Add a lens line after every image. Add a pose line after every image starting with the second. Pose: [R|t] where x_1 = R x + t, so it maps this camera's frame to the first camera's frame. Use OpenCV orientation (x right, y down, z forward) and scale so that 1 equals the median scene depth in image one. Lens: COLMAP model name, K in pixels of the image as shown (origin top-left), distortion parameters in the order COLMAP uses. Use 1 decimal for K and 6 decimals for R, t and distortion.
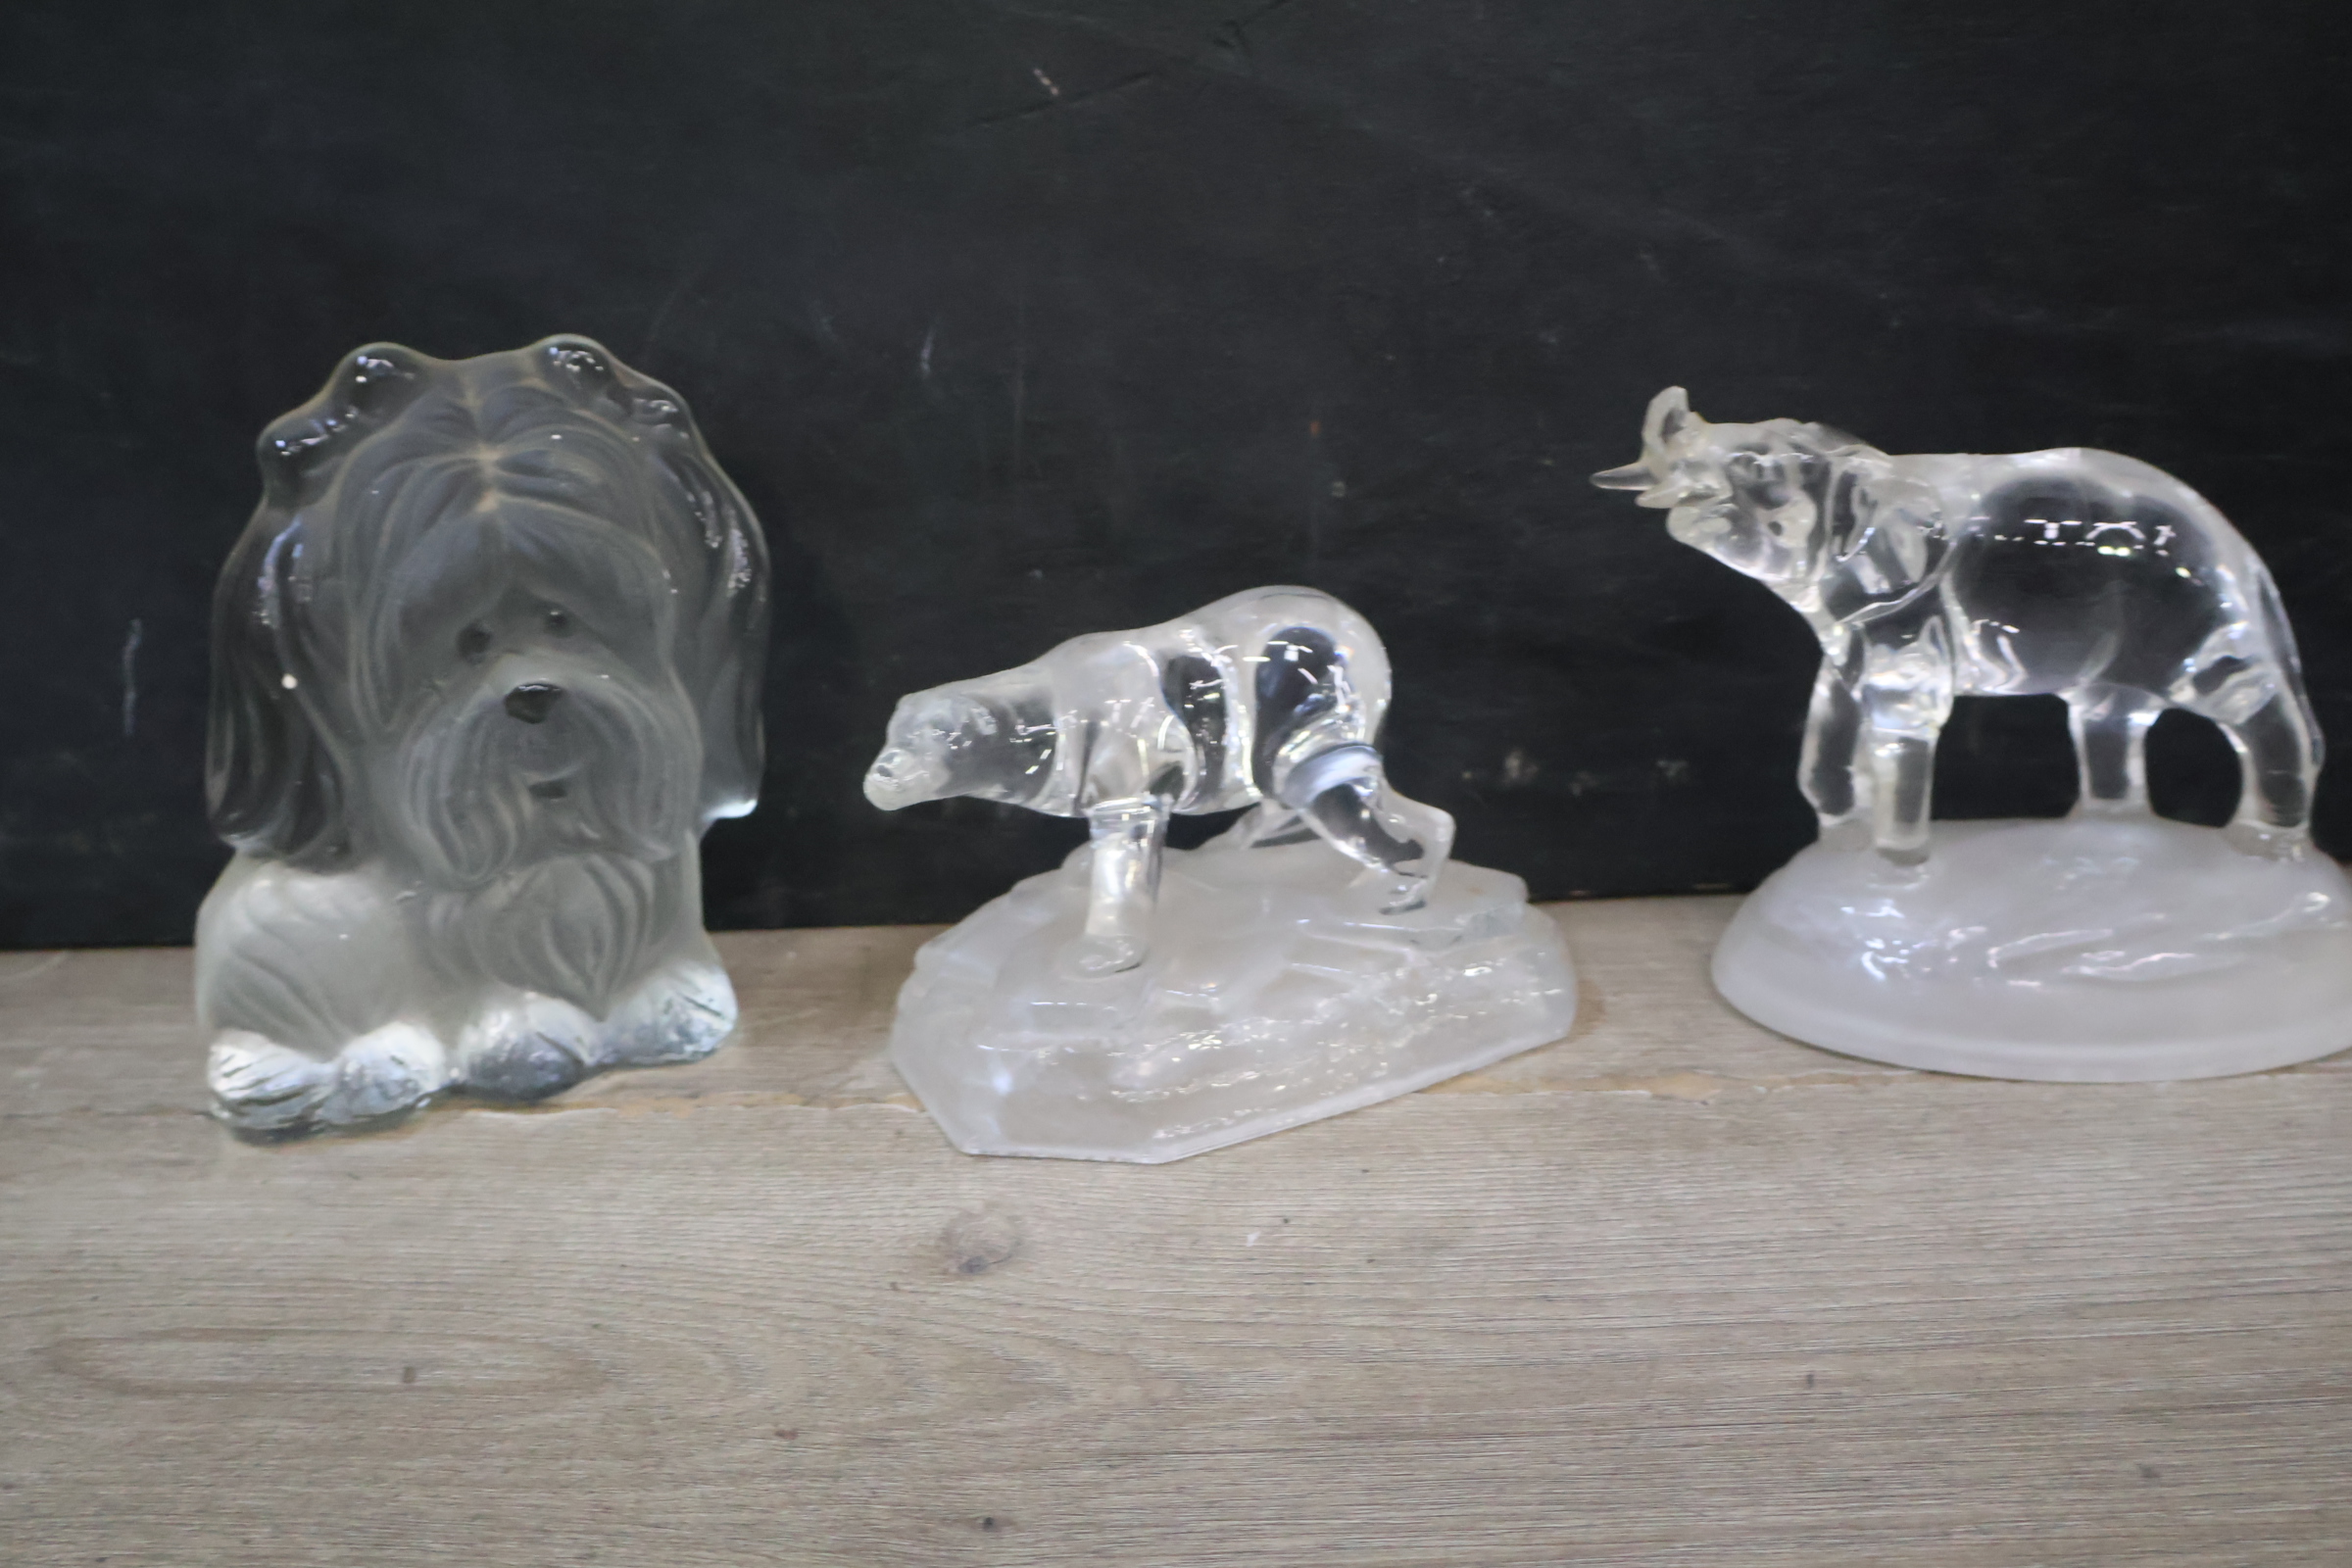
lens RADIAL K [[2566.4, 0, 1166.2], [0, 2566.4, 789.6], [0, 0, 1]] dist [0.021611, -0.012942]
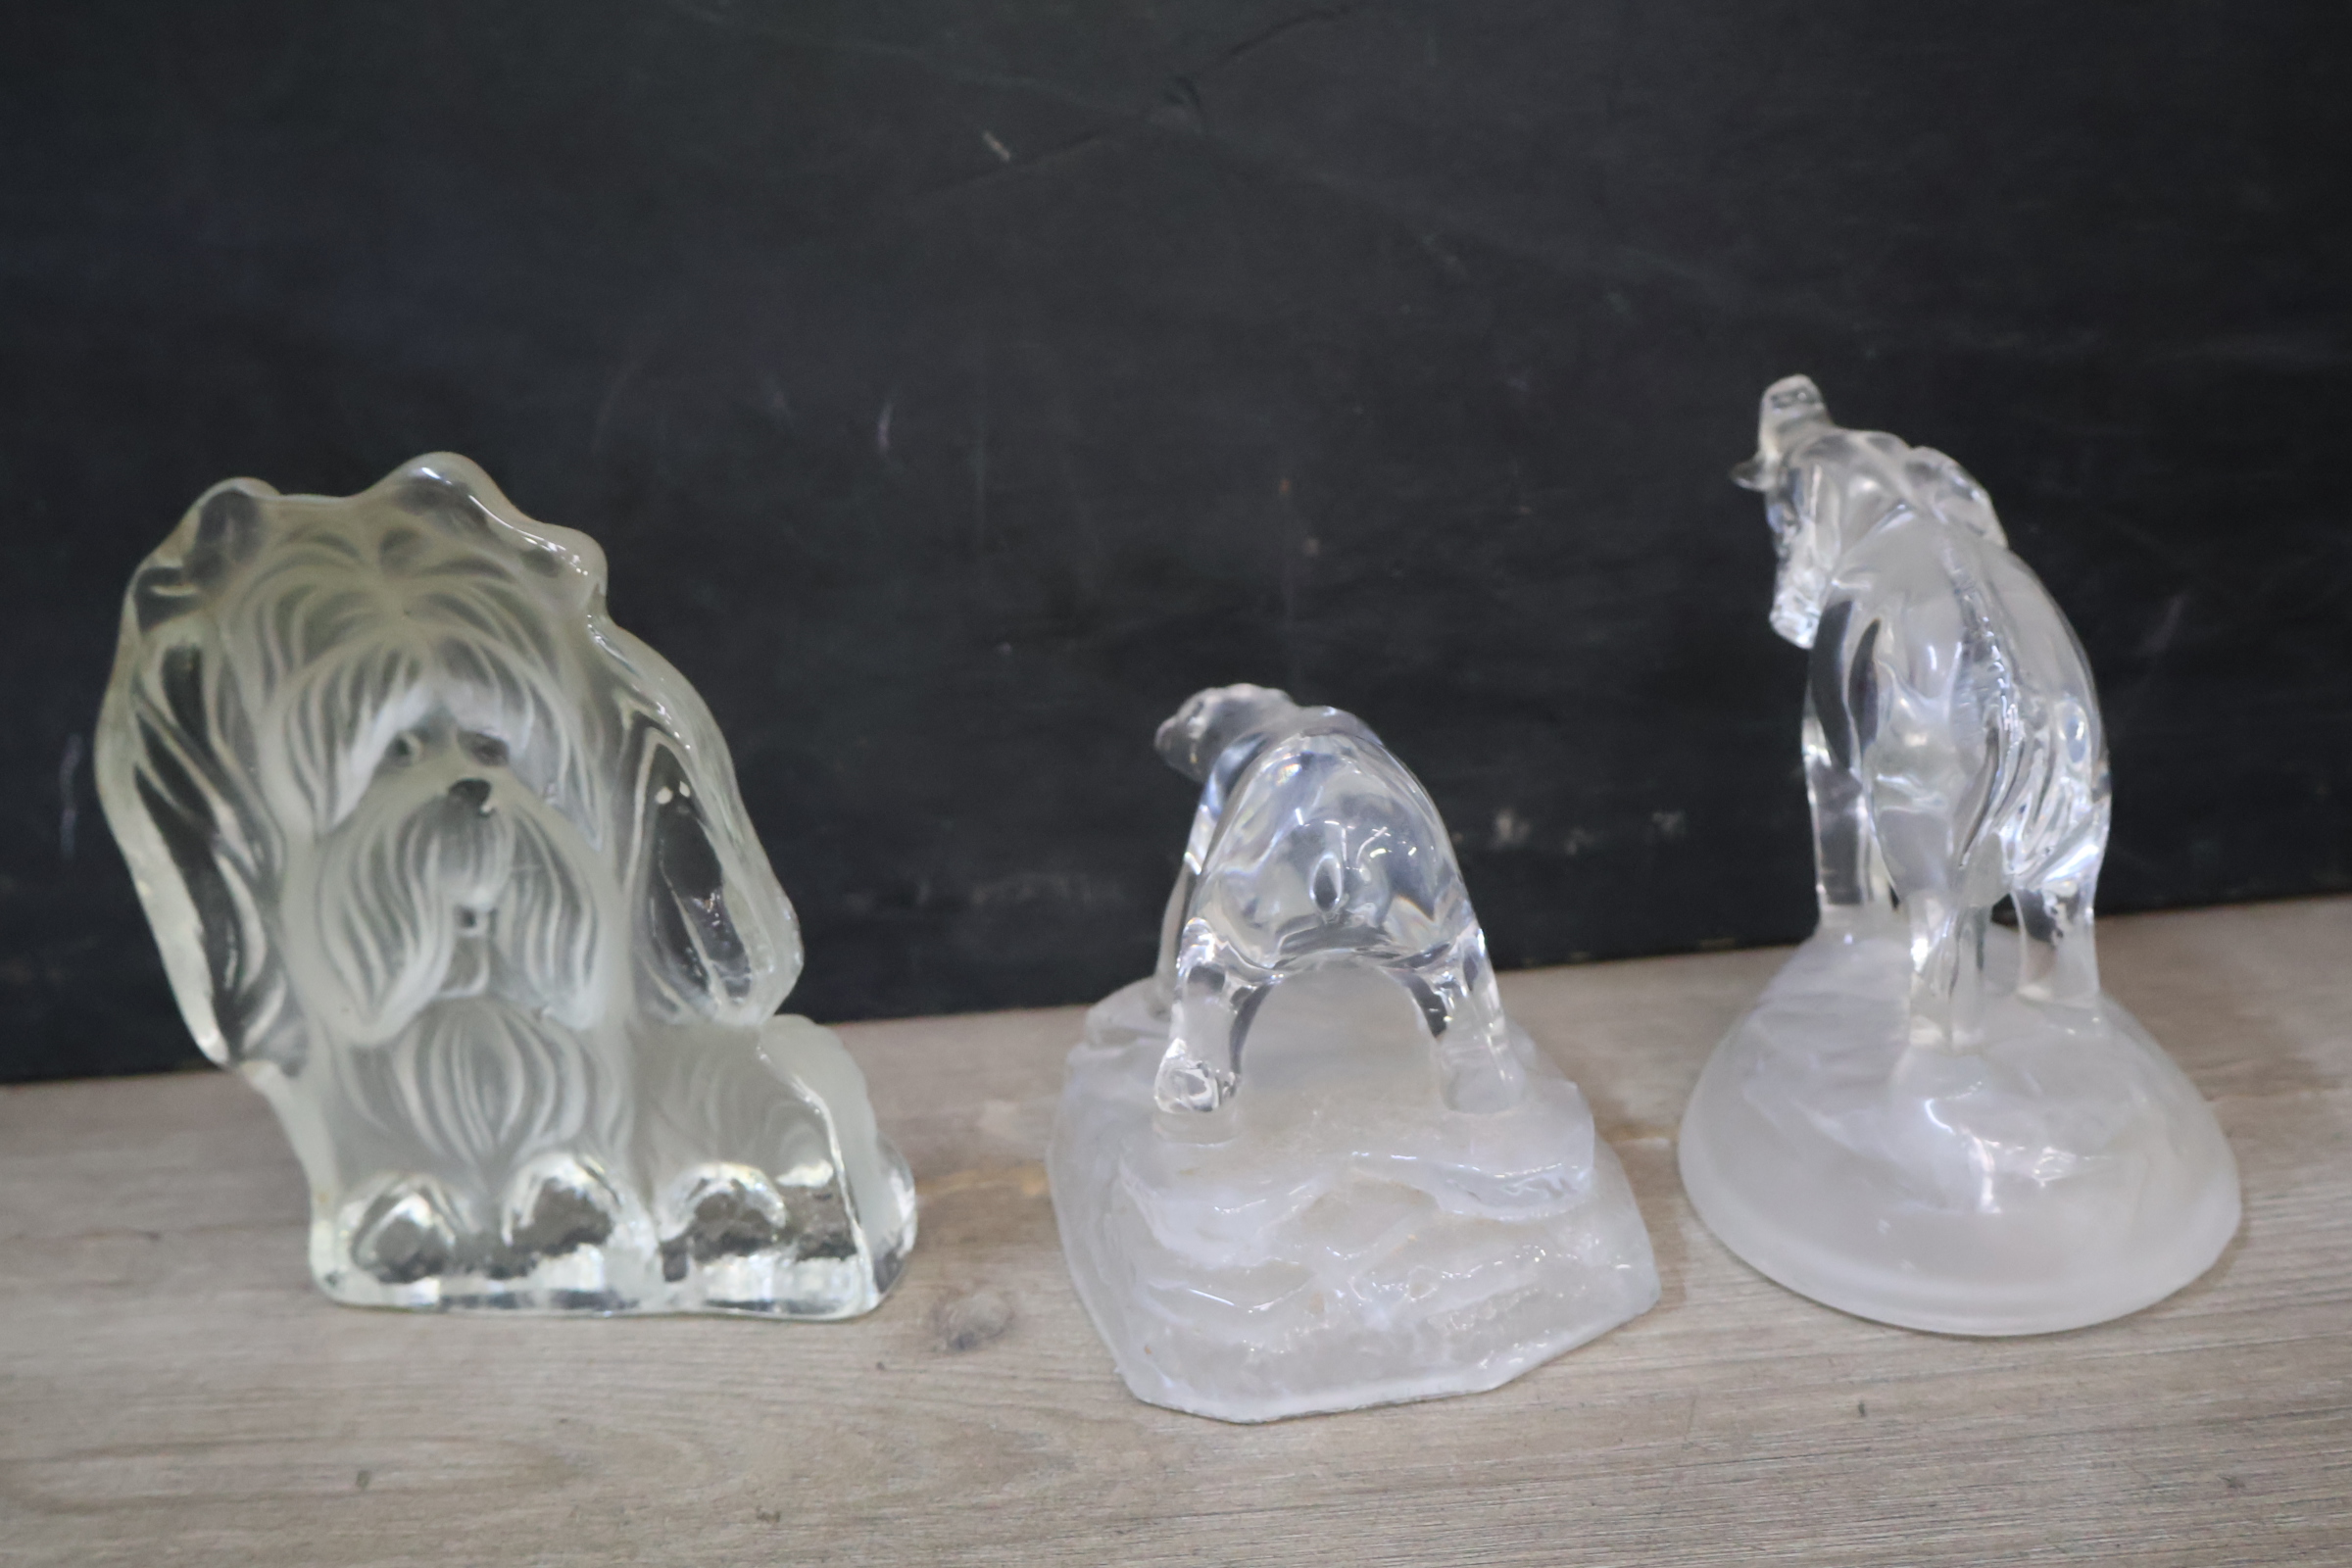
lens RADIAL K [[2570.4, 0, 1167.8], [0, 2570.4, 778.3], [0, 0, 1]] dist [0.012742, 0.005345]
pose [[0.999107, -0.040318, 0.012615, -0.004134], [0.041194, 0.996004, -0.079247, 0.056840], [-0.009369, 0.079696, 0.996775, 0.043860]]
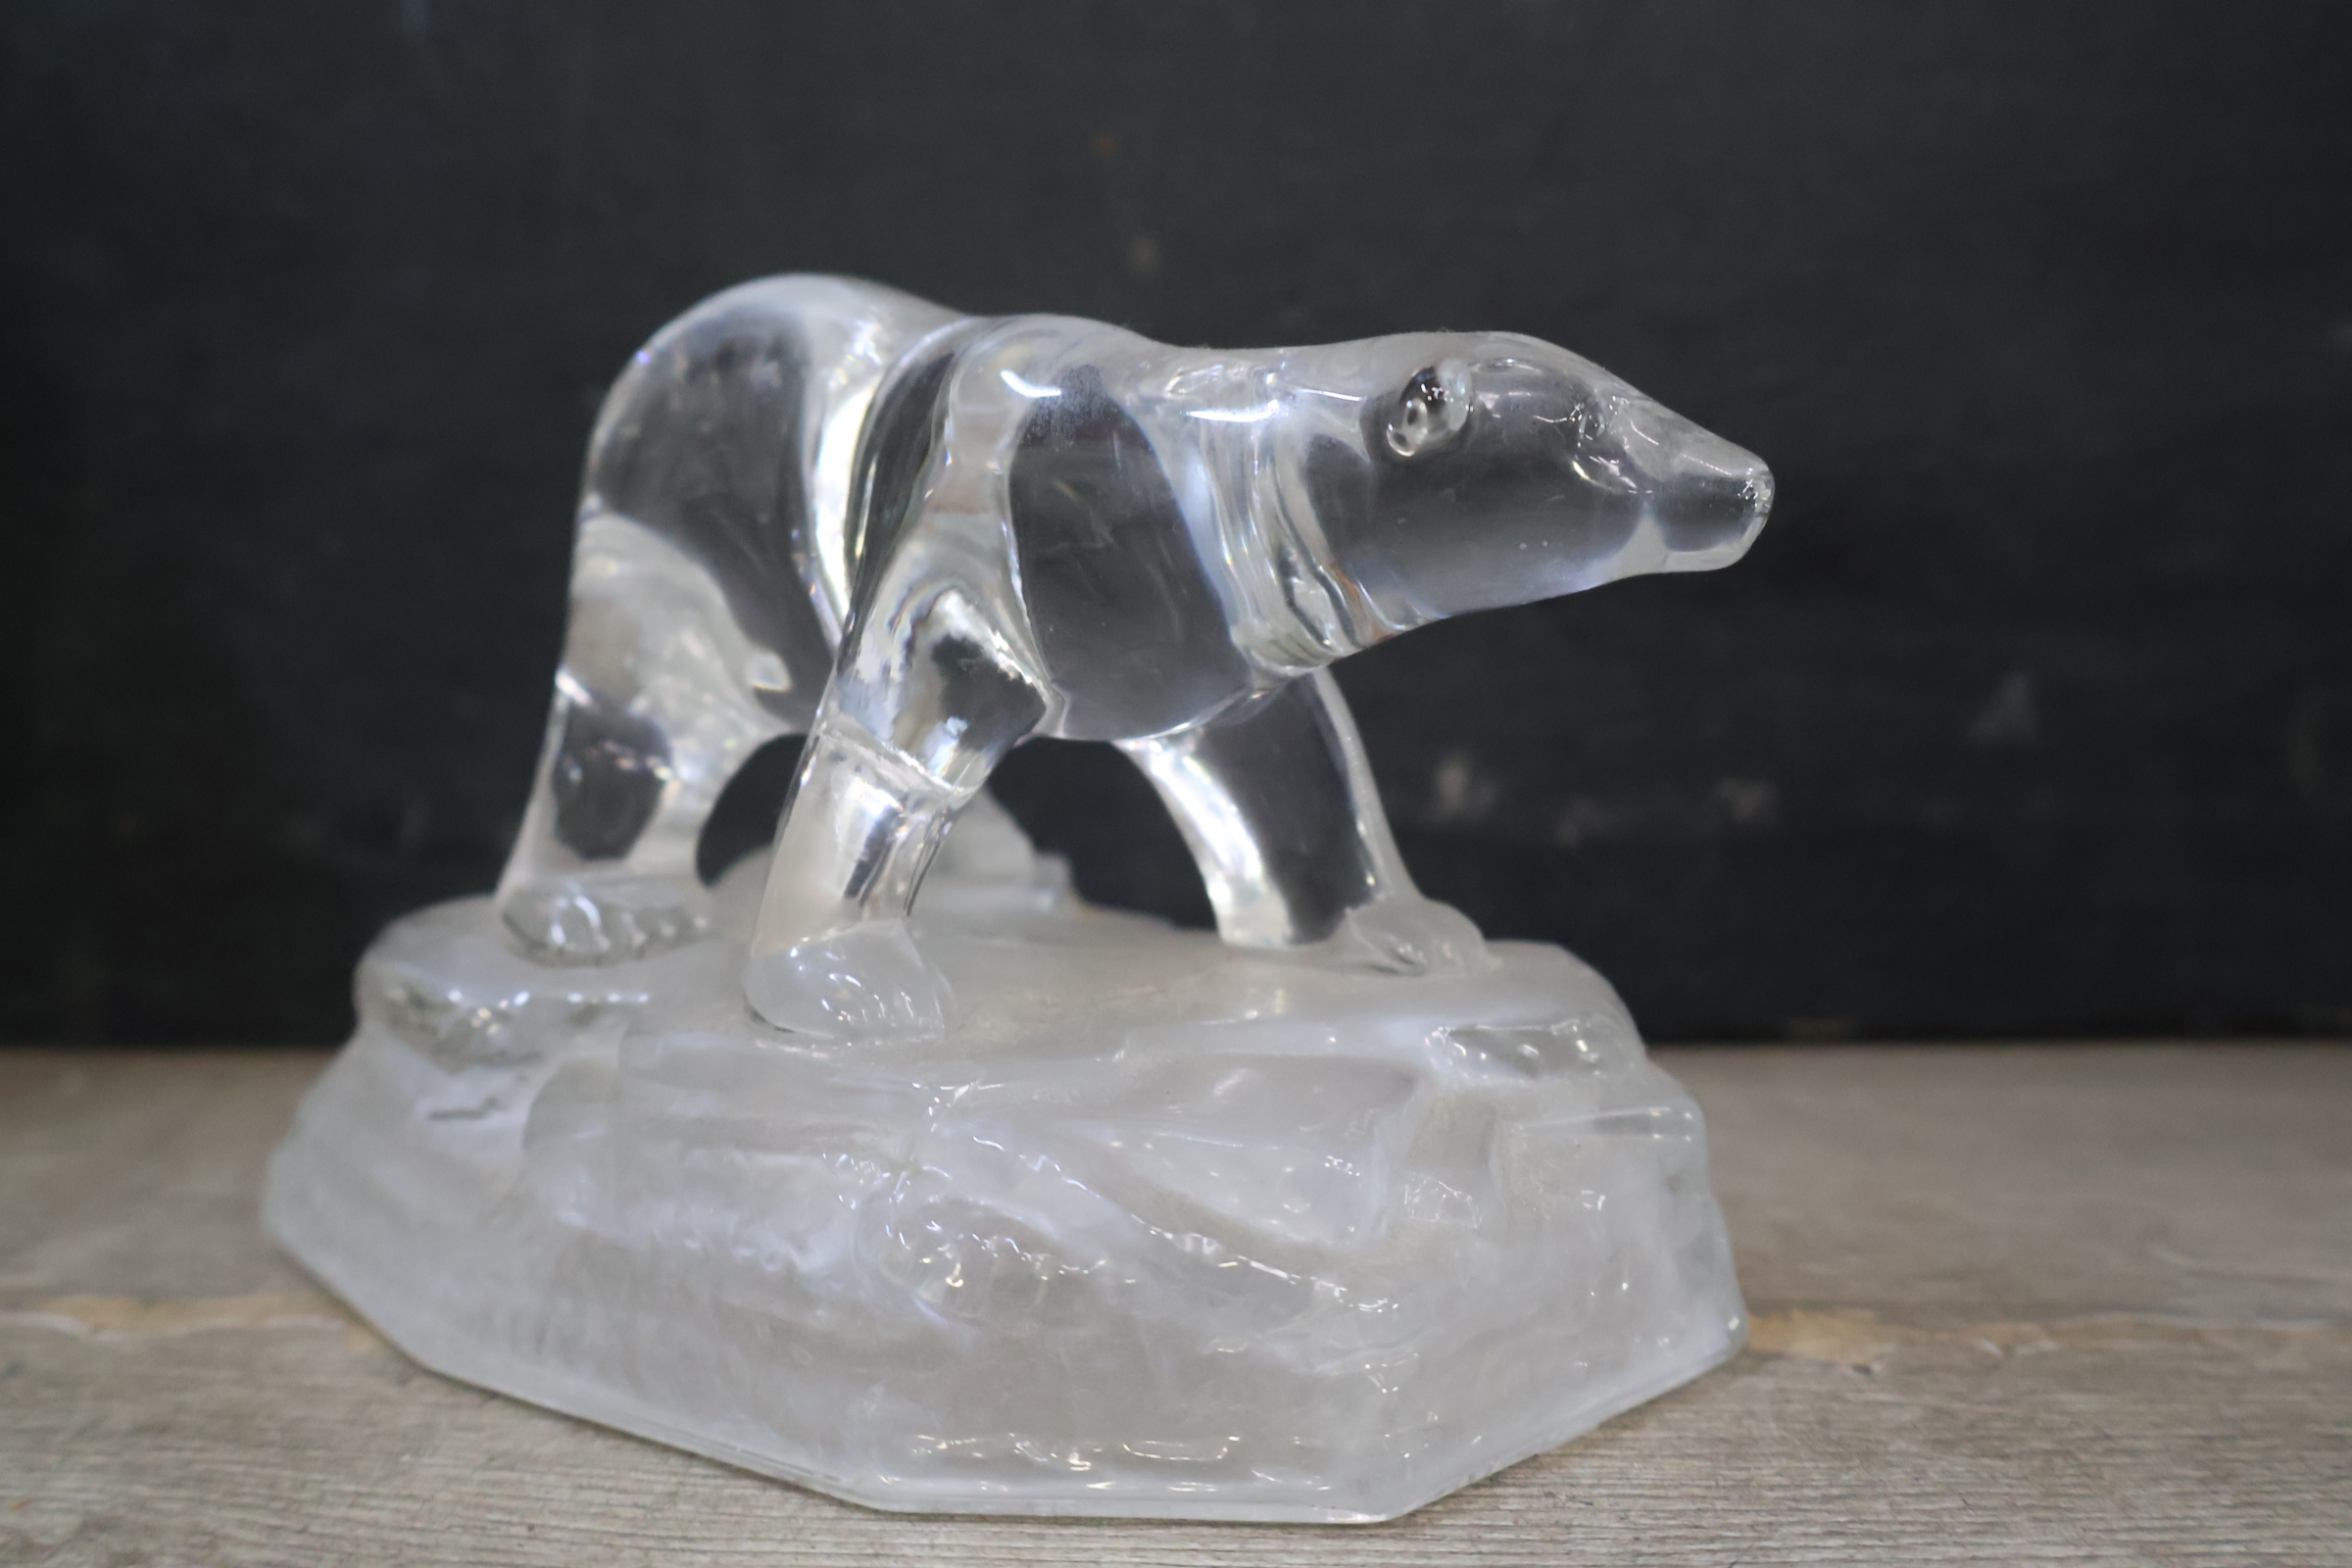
lens RADIAL K [[2553.6, 0, 1174.9], [0, 2553.6, 809.2], [0, 0, 1]] dist [0.016259, 0.019837]
pose [[0.999145, 0.040842, 0.006391, 0.094349], [-0.039059, 0.983323, -0.177622, 0.119467], [-0.013539, 0.177221, 0.984078, 0.606825]]
